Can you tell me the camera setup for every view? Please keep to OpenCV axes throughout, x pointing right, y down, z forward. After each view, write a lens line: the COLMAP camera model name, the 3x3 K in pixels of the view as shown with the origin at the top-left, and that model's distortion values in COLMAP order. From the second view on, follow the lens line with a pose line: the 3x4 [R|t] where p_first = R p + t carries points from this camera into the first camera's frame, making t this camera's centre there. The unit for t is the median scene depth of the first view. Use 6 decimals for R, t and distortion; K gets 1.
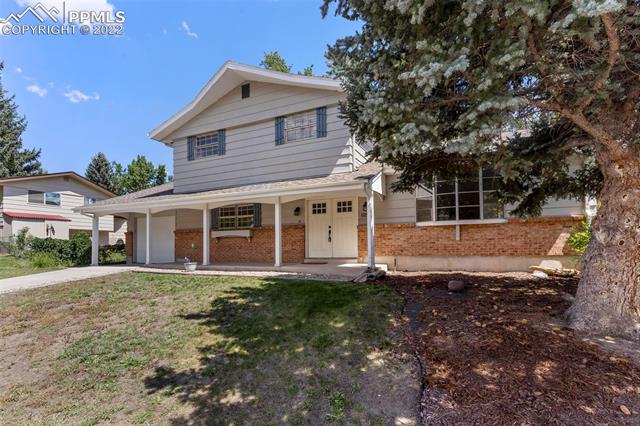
lens RADIAL K [[305.9, 0, 318.3], [0, 305.9, 214.8], [0, 0, 1]] dist [-0.000203, -0.000120]
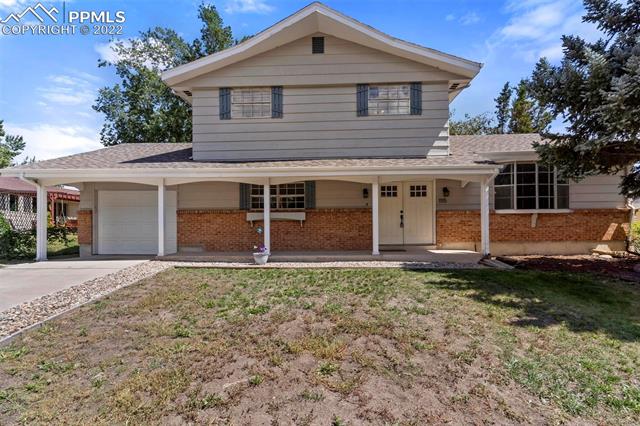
lens RADIAL K [[292.7, 0, 320.3], [0, 292.7, 210.5], [0, 0, 1]] dist [0.002090, 0.000249]
pose [[0.923008, 0.033396, 0.383329, -0.542792], [-0.043789, 0.998871, 0.018417, 0.030423], [-0.382281, -0.033785, 0.923428, 0.259801]]
